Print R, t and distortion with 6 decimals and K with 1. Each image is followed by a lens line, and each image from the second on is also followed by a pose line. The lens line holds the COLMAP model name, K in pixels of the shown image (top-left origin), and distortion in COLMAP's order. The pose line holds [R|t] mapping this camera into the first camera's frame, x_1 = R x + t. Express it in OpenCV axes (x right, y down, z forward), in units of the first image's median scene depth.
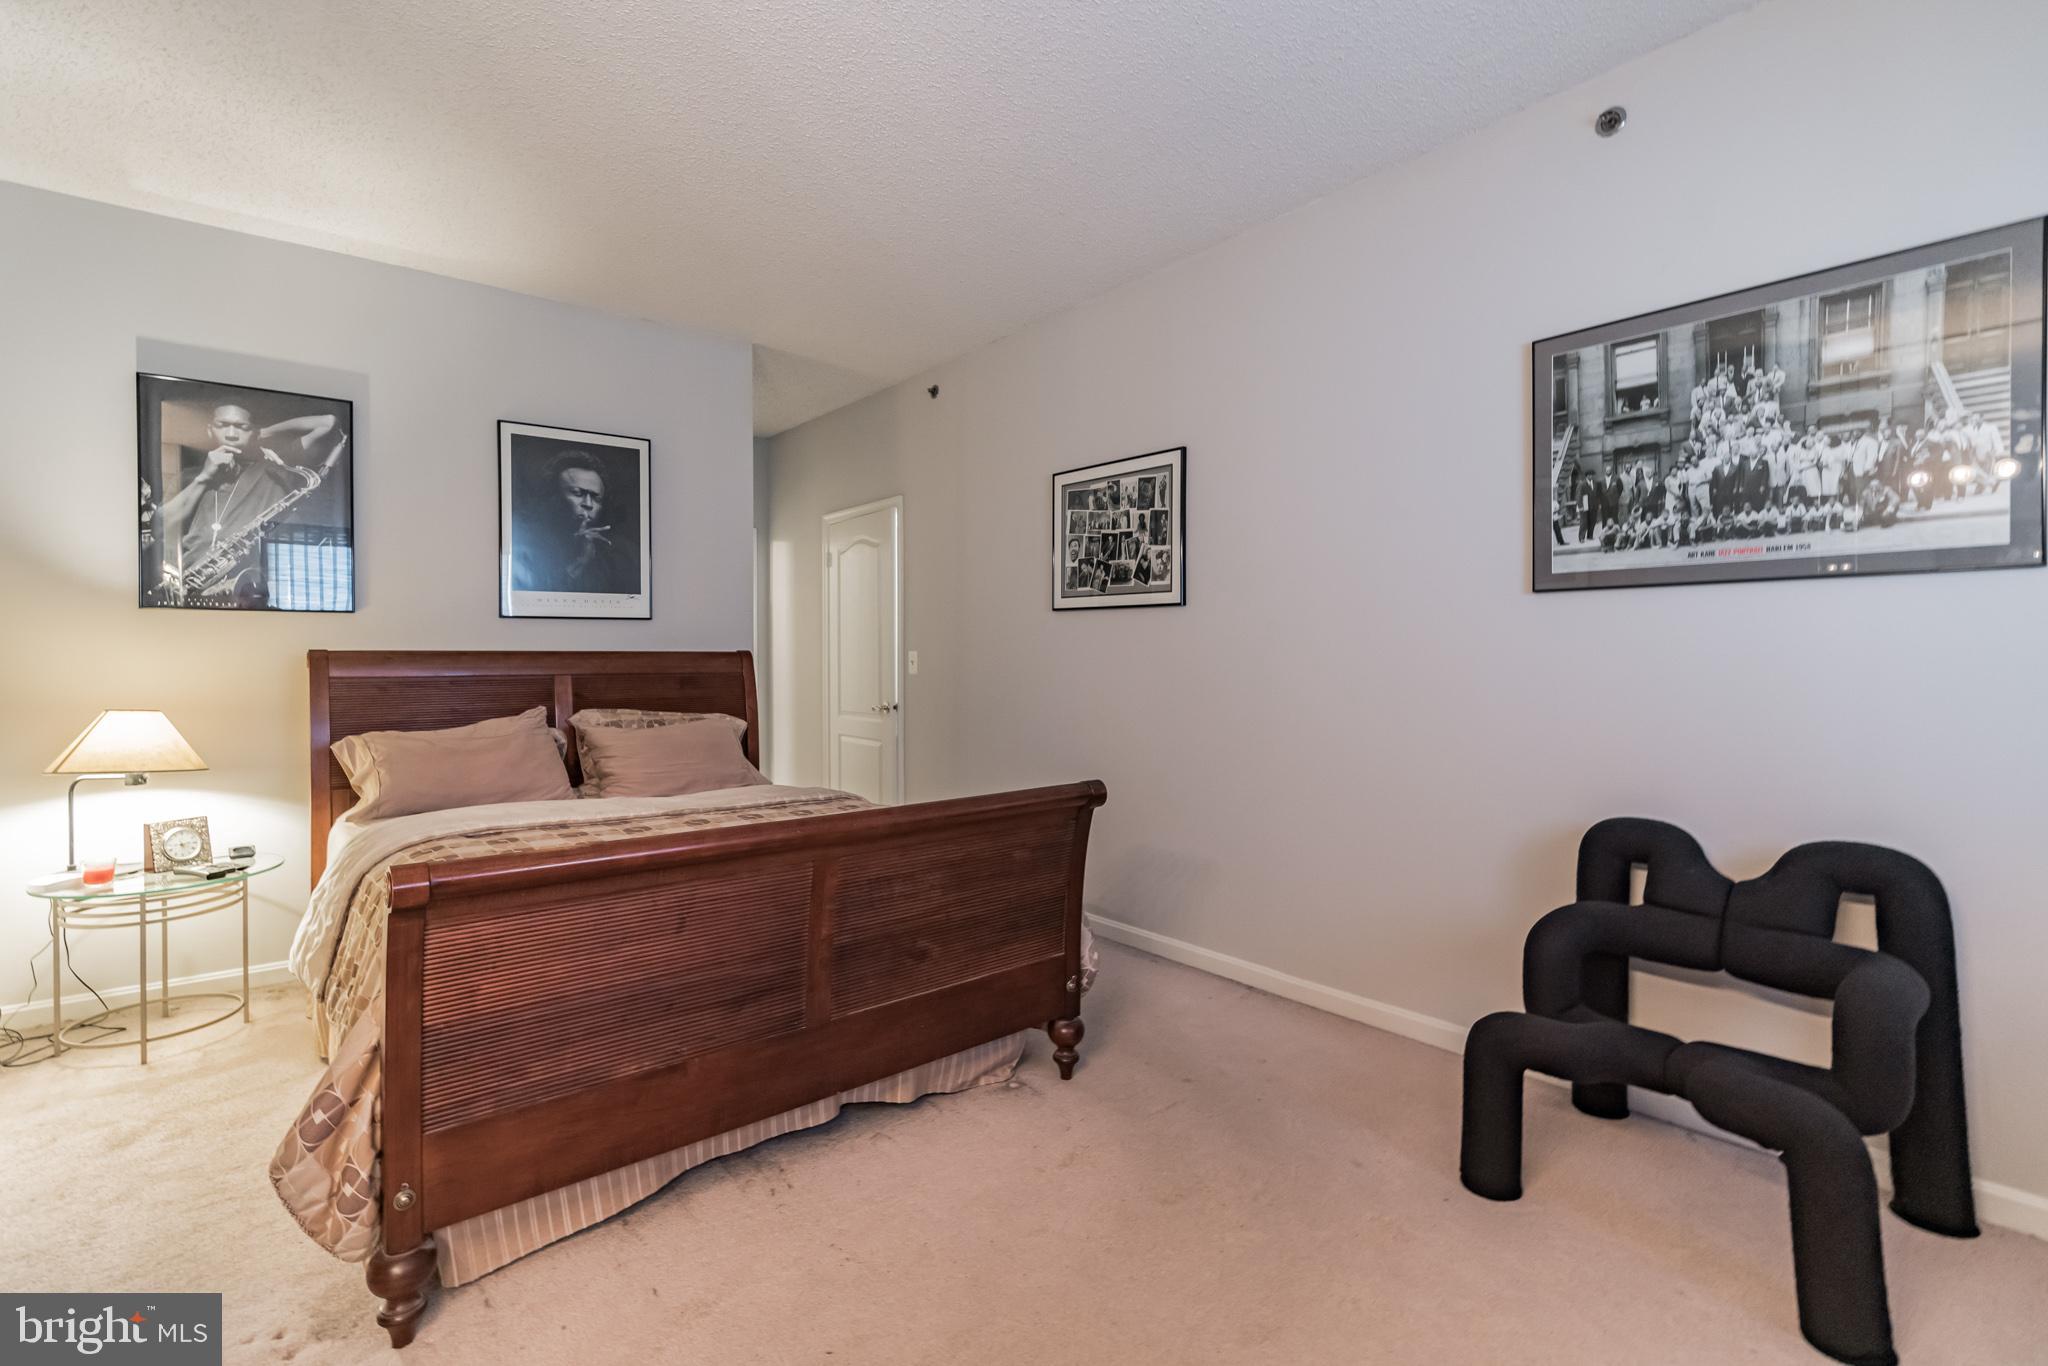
lens RADIAL K [[920.0, 0, 1030.8], [0, 920.0, 683.4], [0, 0, 1]] dist [-0.003383, -0.000721]
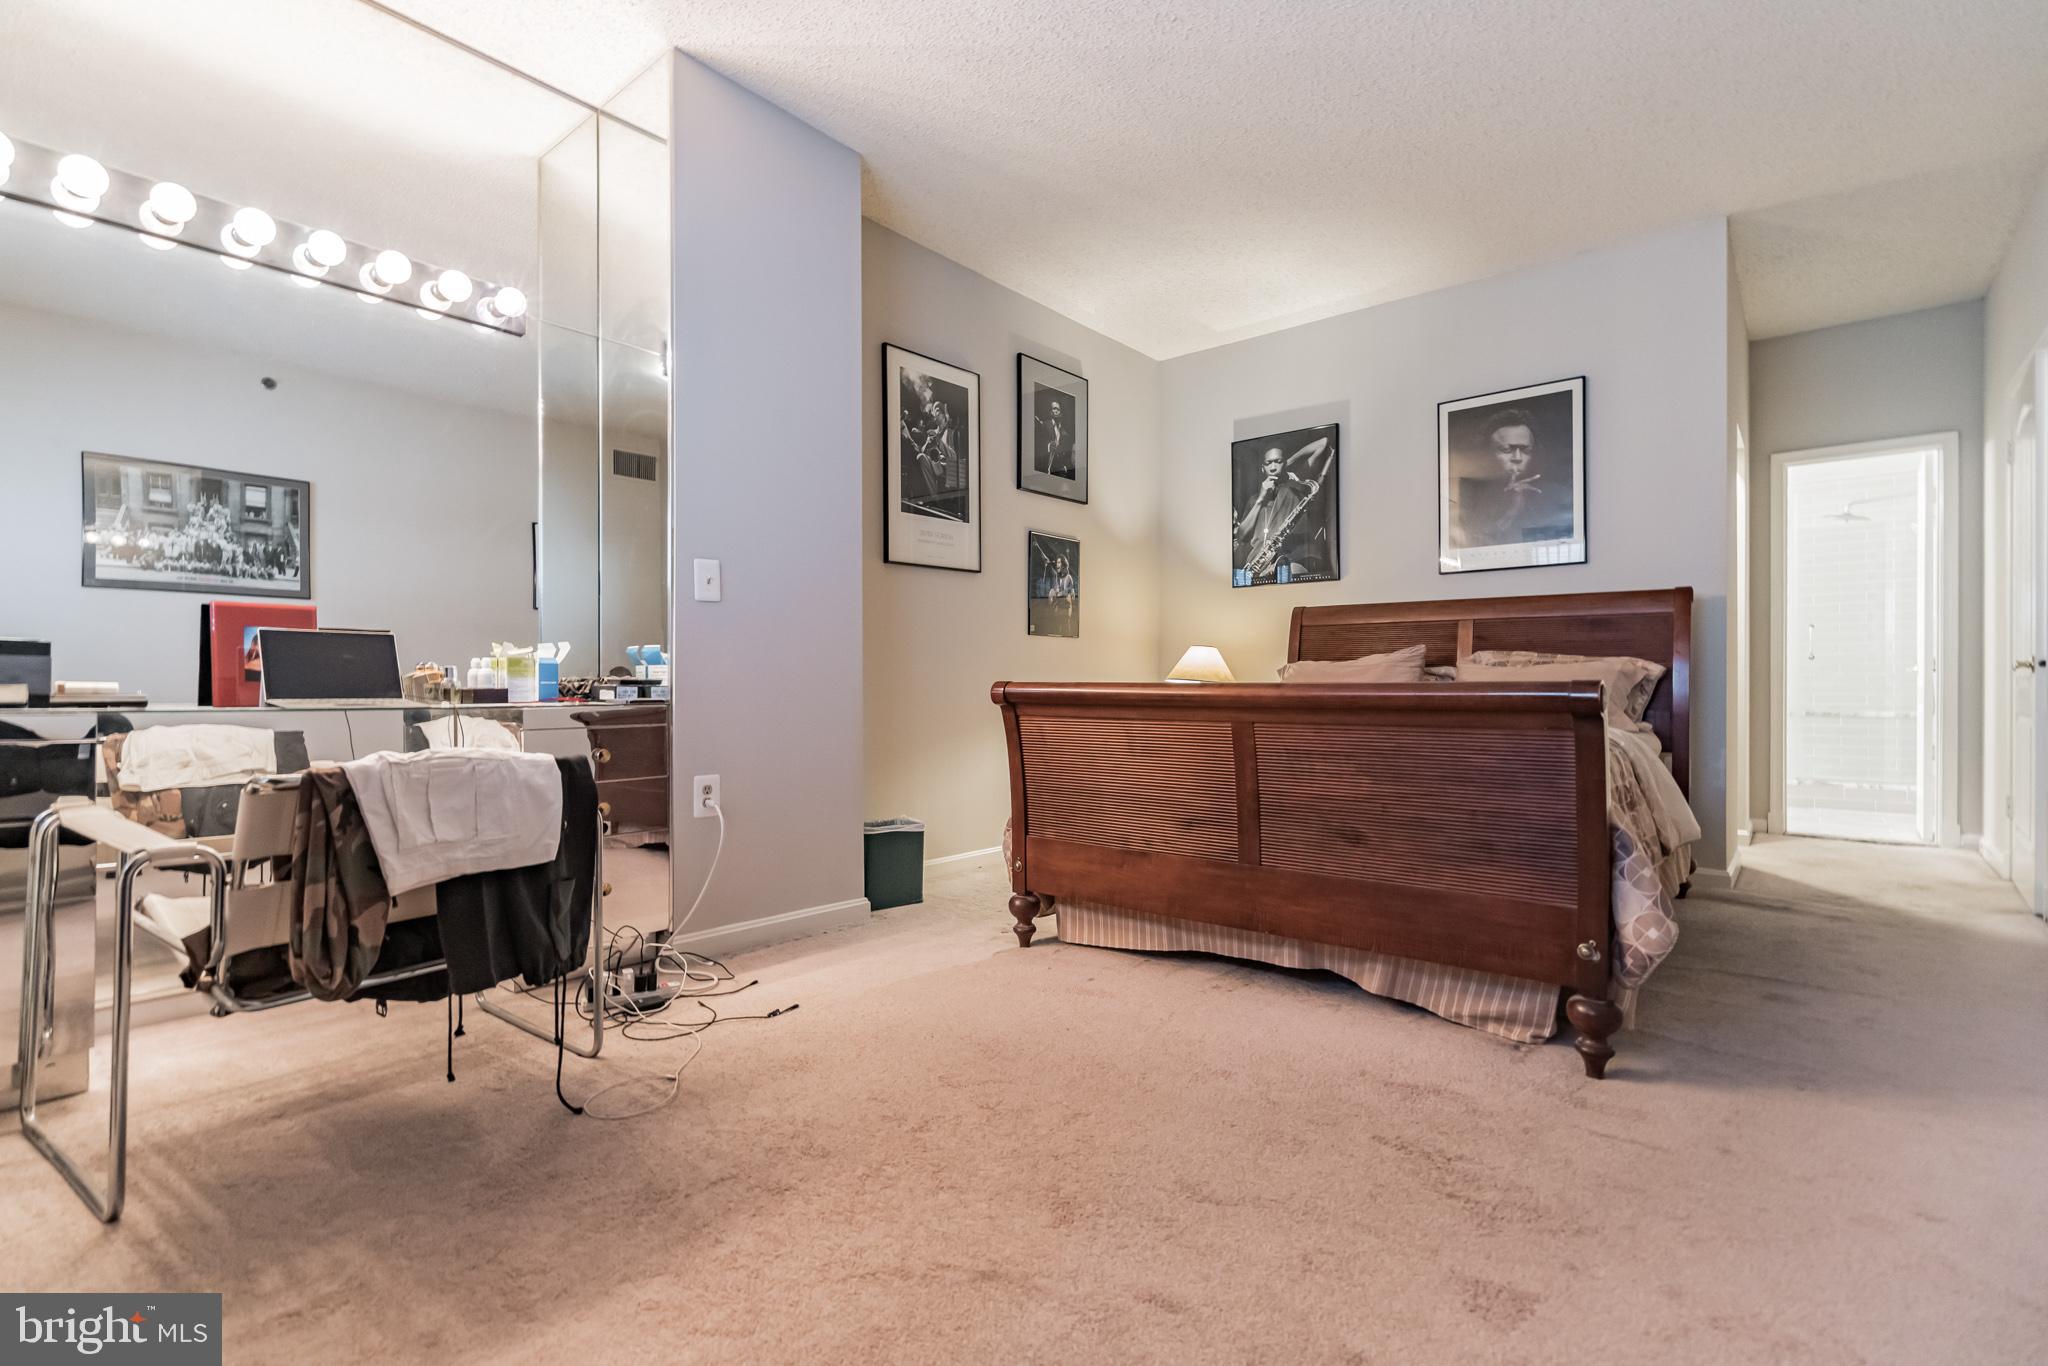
lens RADIAL K [[967.3, 0, 1024.0], [0, 967.3, 683.0], [0, 0, 1]] dist [0.000520, 0.000299]
pose [[0.190601, 0.001558, -0.981666, 0.603148], [-0.024984, 0.999683, -0.003265, 0.095624], [0.981350, 0.025148, 0.190580, 0.305502]]
